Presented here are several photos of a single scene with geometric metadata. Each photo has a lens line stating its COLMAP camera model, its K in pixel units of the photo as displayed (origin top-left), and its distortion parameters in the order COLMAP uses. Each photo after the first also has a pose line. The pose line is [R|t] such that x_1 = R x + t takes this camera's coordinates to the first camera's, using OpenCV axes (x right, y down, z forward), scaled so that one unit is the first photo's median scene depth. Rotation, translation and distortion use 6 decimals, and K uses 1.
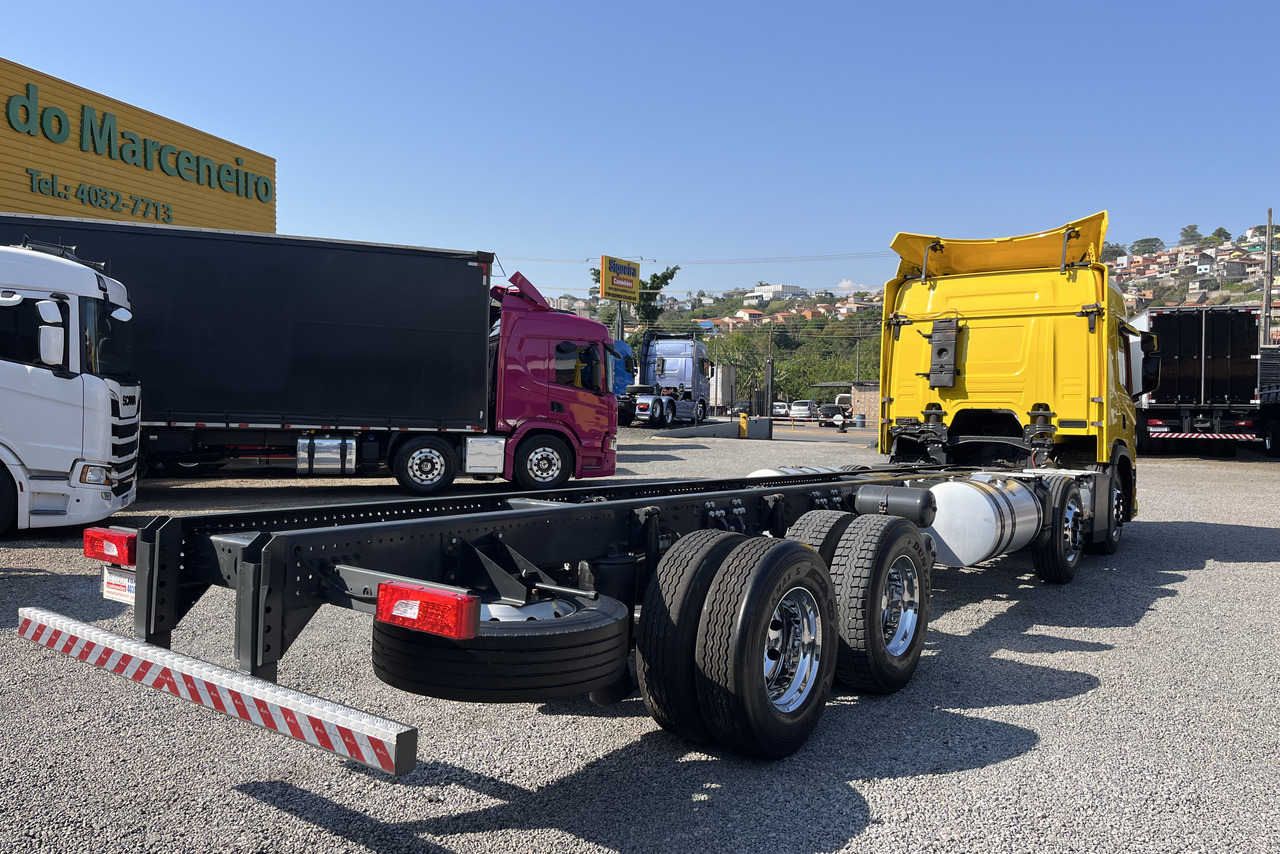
lens RADIAL K [[964.9, 0, 646.9], [0, 964.9, 417.9], [0, 0, 1]] dist [0.031376, -0.023007]
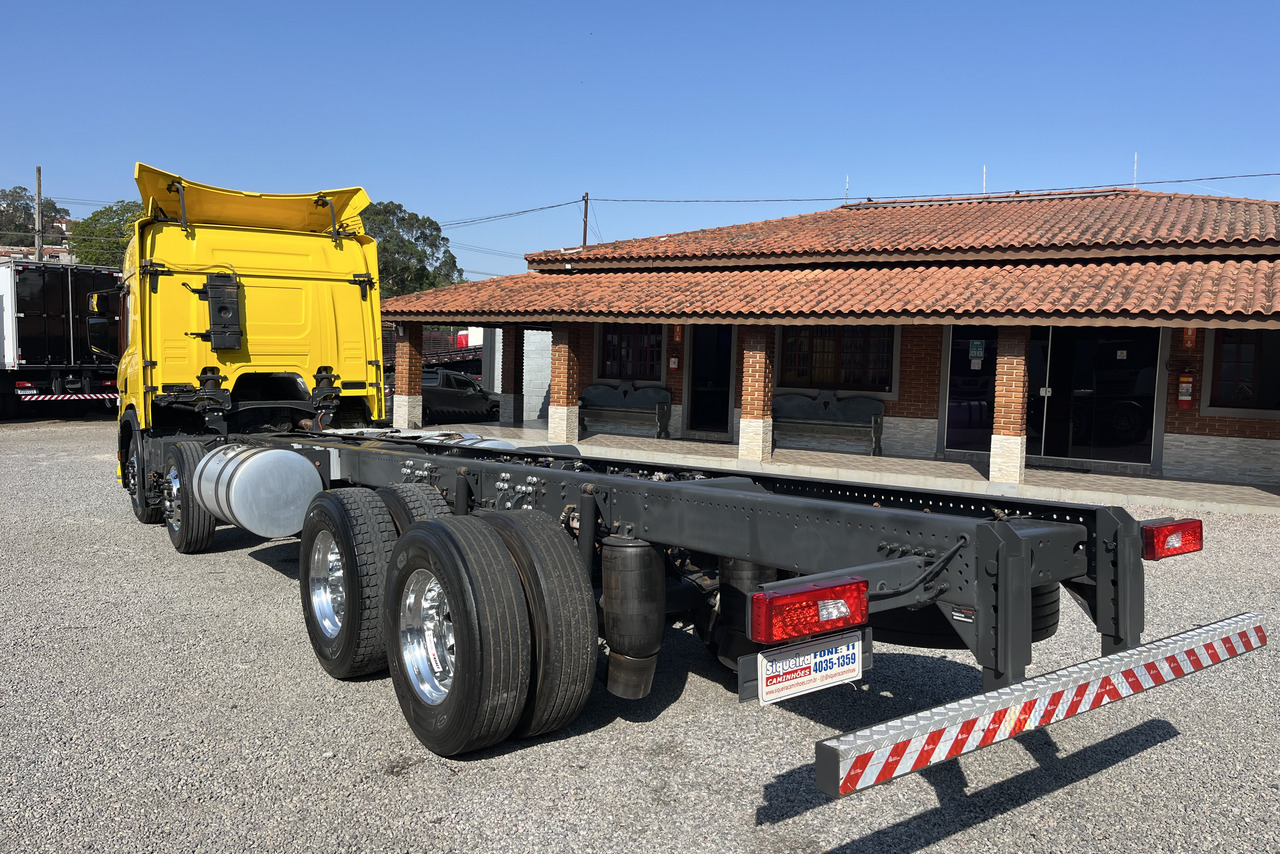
lens RADIAL K [[964.9, 0, 649.0], [0, 964.9, 421.1], [0, 0, 1]] dist [0.031376, -0.023007]
pose [[0.306470, -0.063398, 0.949767, -0.322419], [0.019704, 0.997988, 0.060259, -0.008332], [-0.951676, 0.000247, 0.307103, 0.250251]]
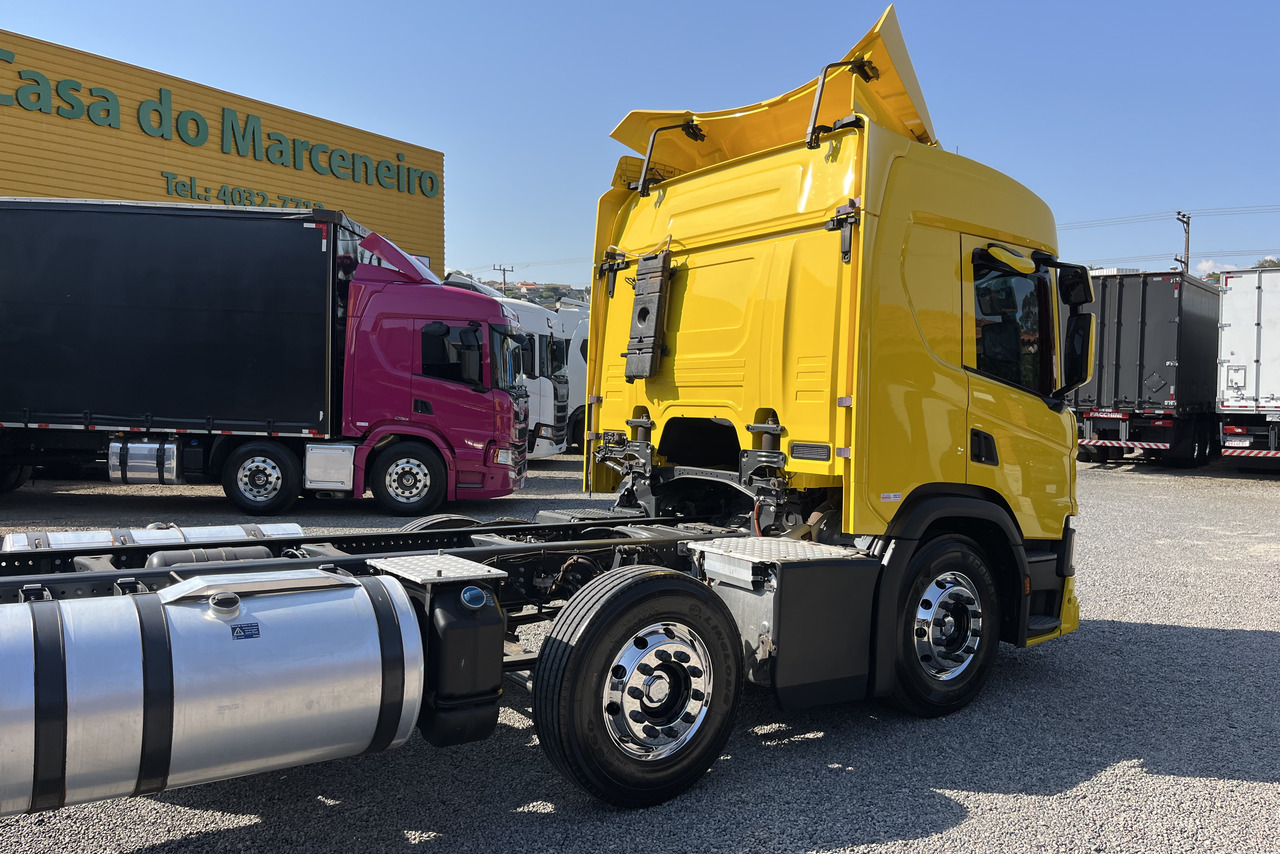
lens RADIAL K [[964.9, 0, 639.3], [0, 964.9, 436.5], [0, 0, 1]] dist [0.031376, -0.023007]
pose [[0.949908, 0.017423, -0.312042, 0.348155], [-0.010910, 0.999685, 0.022606, -0.007679], [0.312338, -0.018069, 0.949799, 0.347014]]
